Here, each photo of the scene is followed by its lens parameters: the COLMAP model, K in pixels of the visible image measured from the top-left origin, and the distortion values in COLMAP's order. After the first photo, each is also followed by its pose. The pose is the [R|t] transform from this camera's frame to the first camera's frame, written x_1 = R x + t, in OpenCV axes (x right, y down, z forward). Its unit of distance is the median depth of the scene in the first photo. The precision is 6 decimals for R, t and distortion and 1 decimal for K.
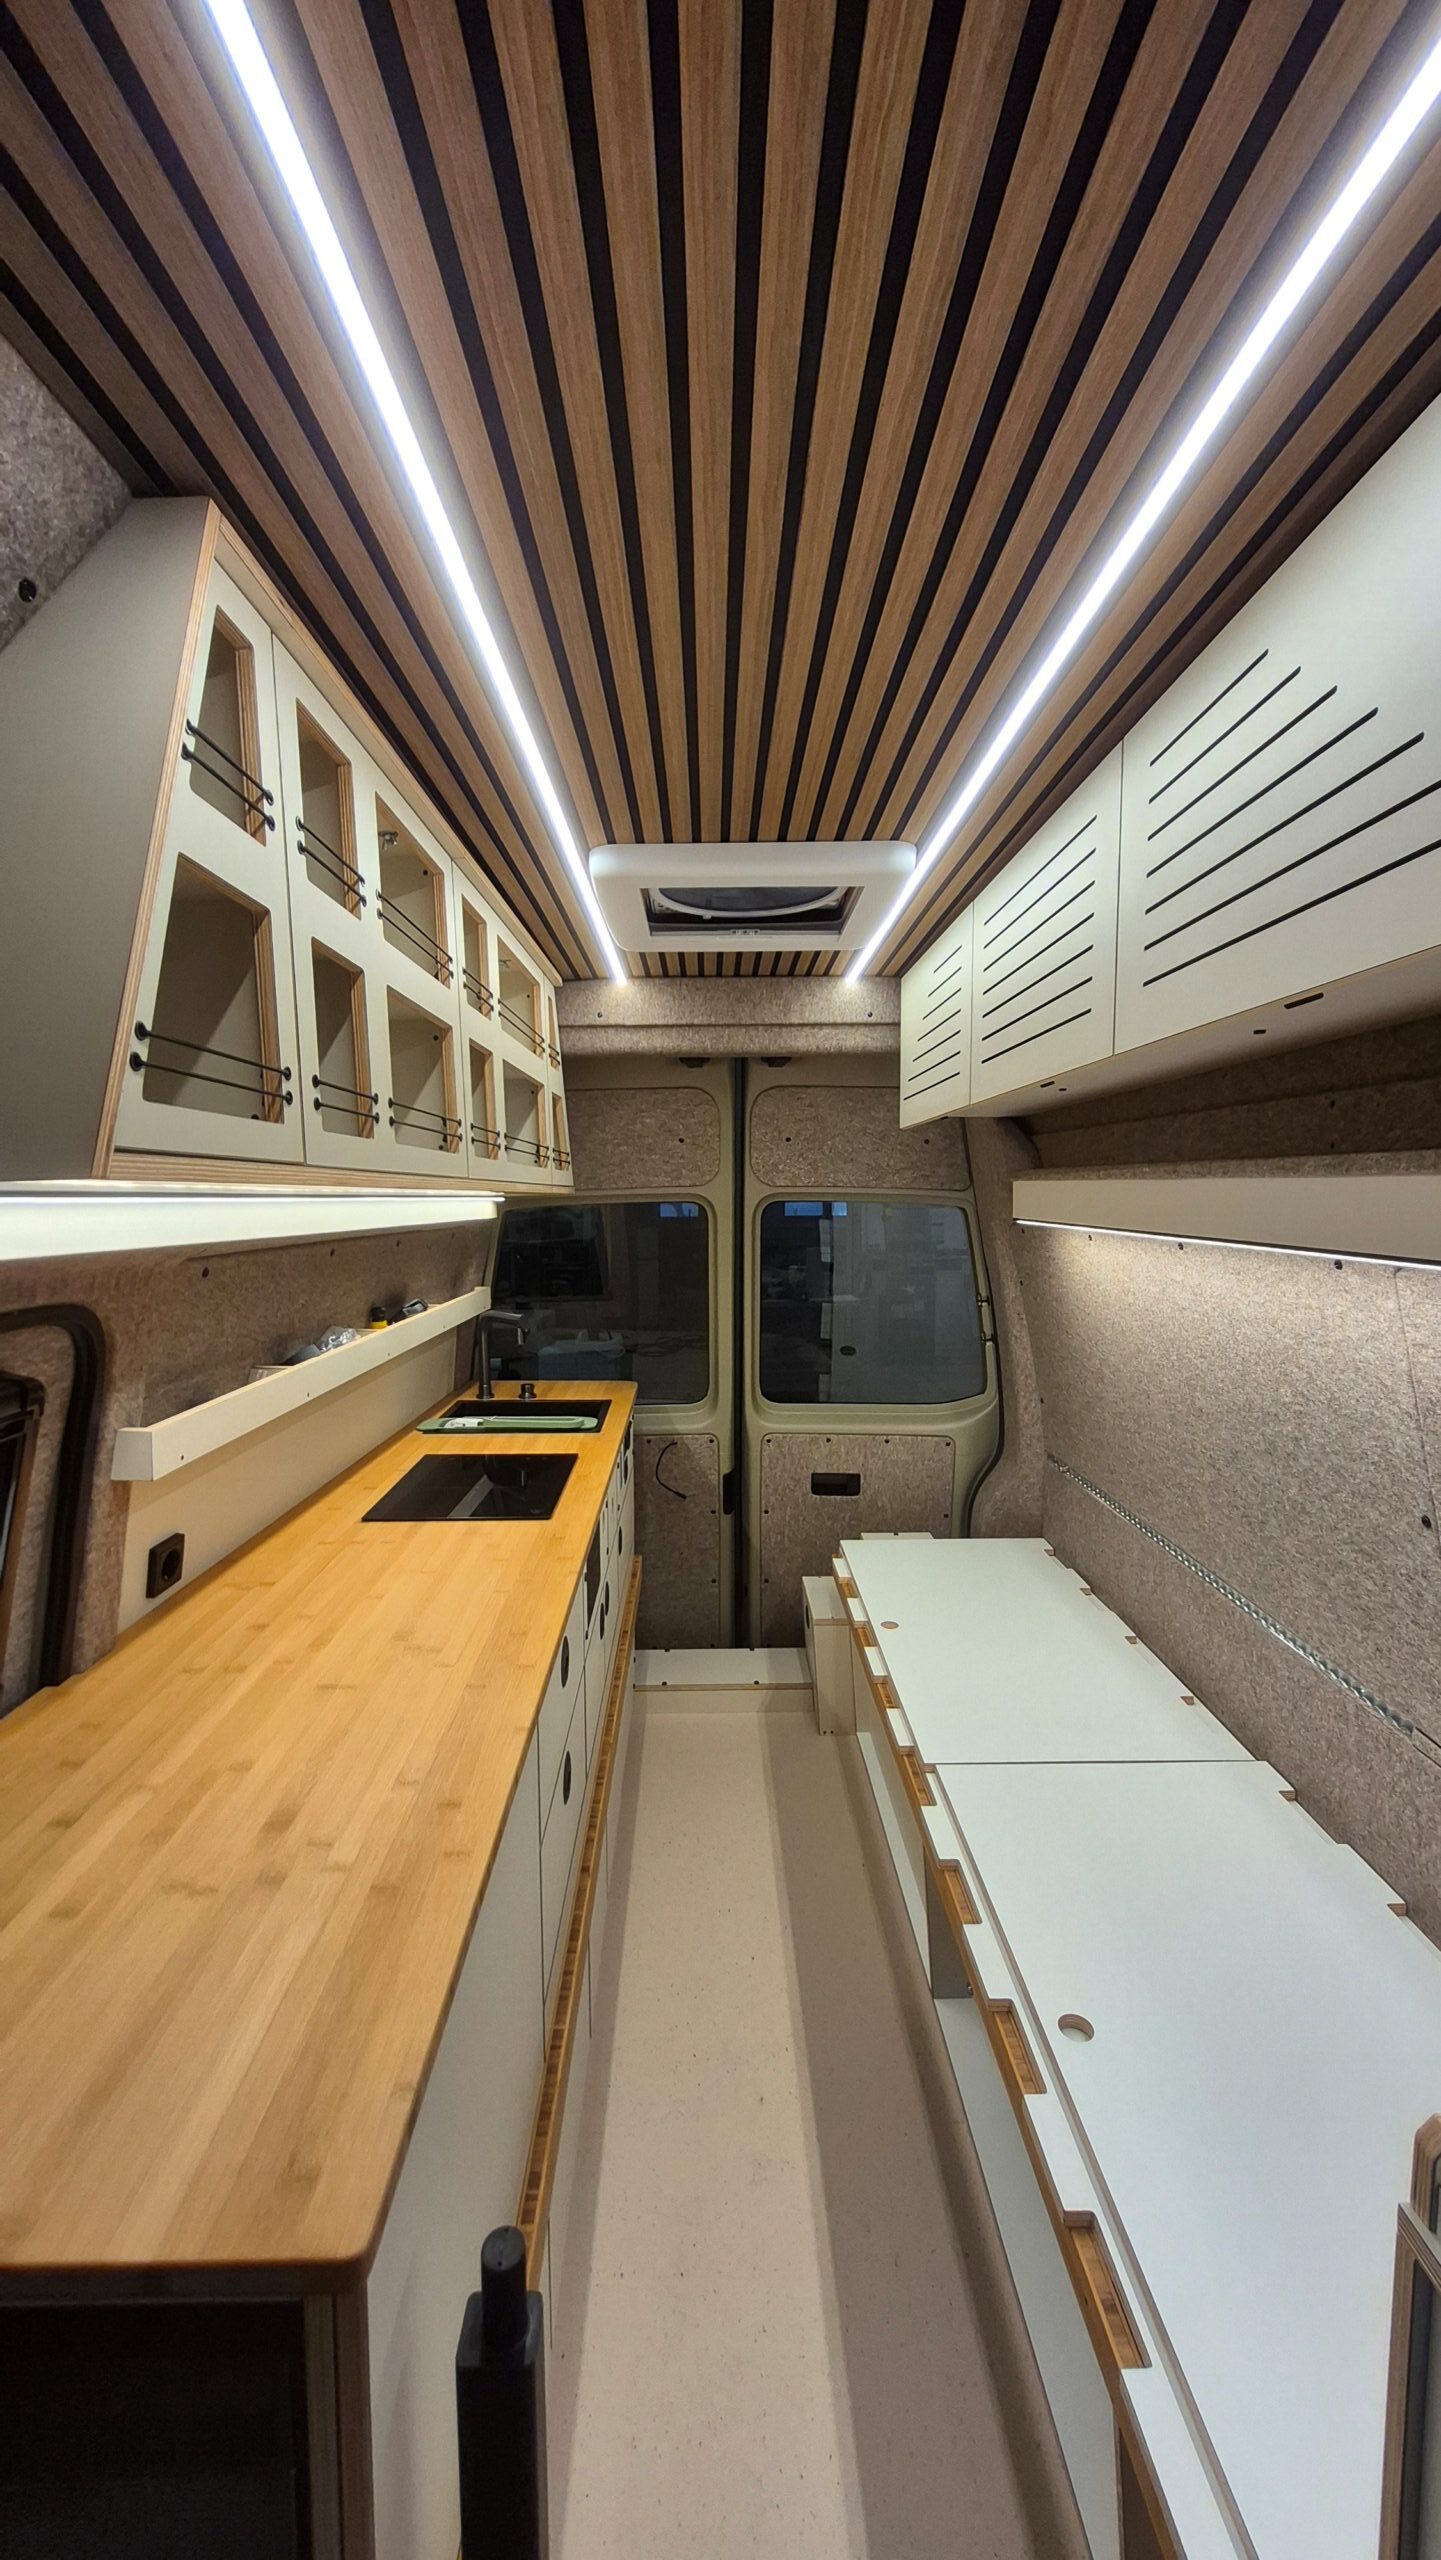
lens RADIAL K [[1022.3, 0, 720.5], [0, 1022.3, 1280.0], [0, 0, 1]] dist [-0.002167, -0.000452]
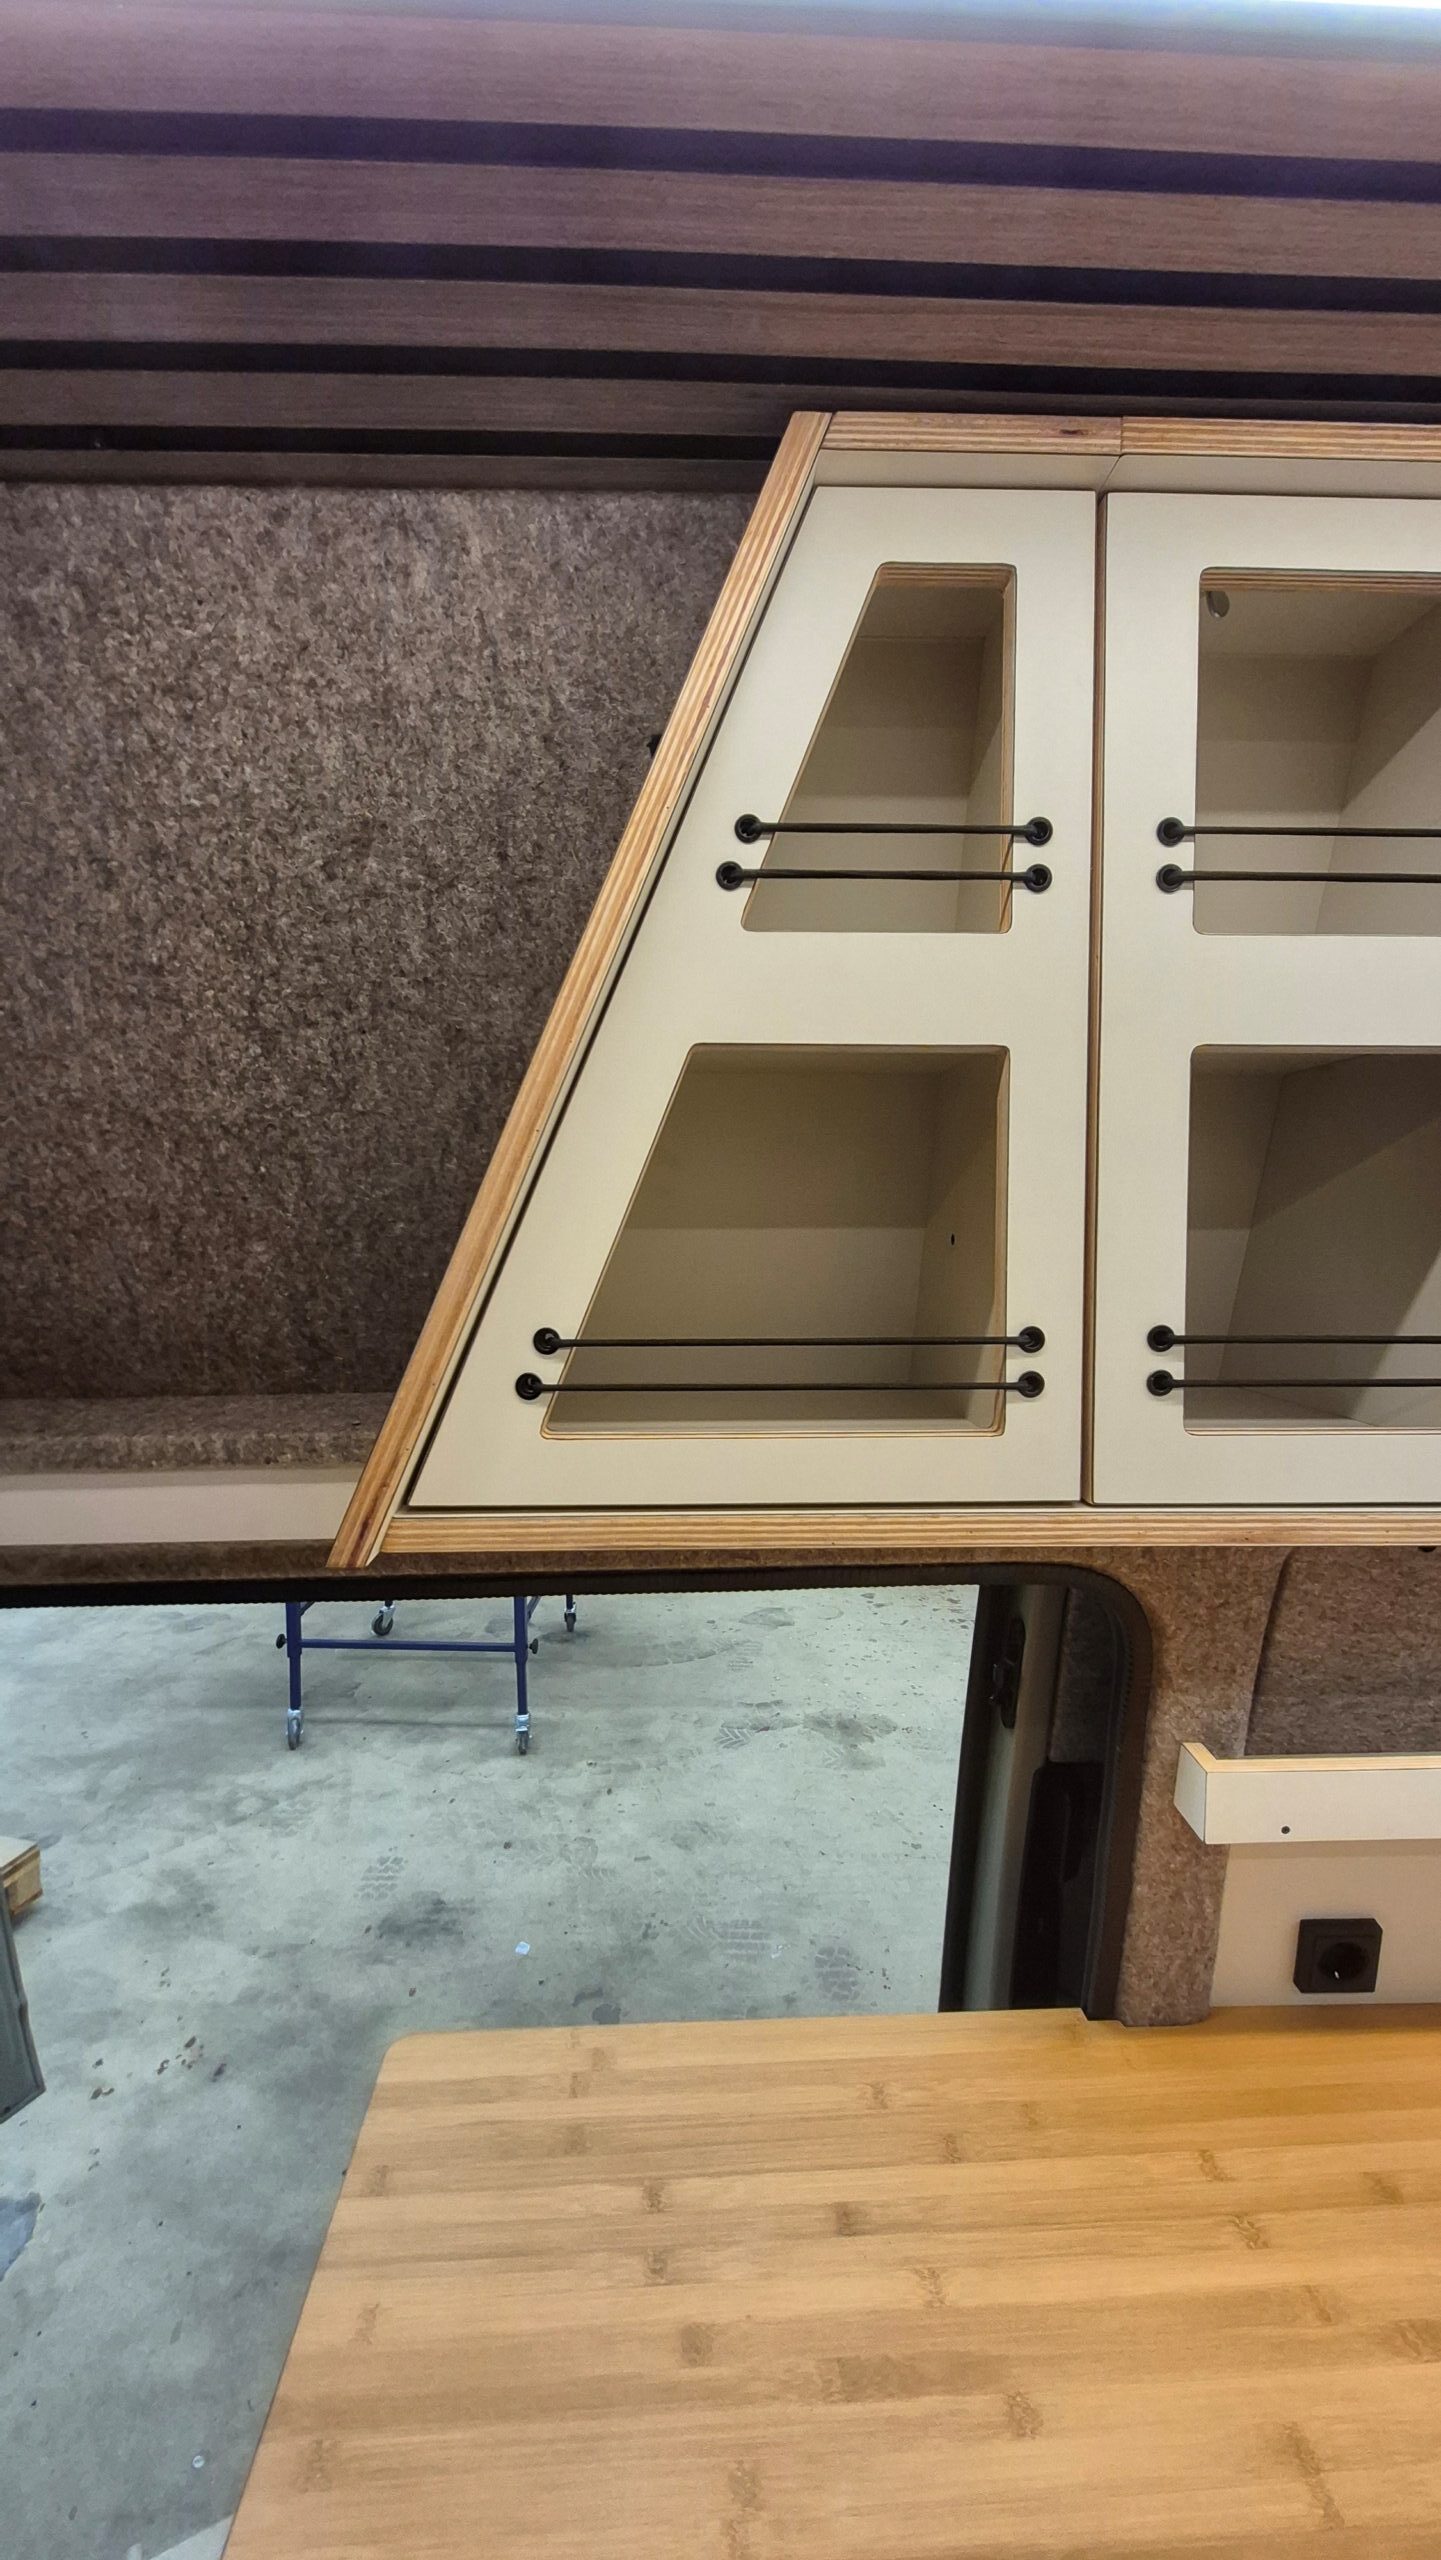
lens RADIAL K [[1004.6, 0, 727.1], [0, 1004.6, 1252.3], [0, 0, 1]] dist [0.000568, -0.000241]
pose [[0.021795, 0.067127, -0.997506, 0.071605], [-0.075970, 0.994970, 0.065297, -0.213715], [0.996872, 0.074357, 0.026785, 0.655476]]
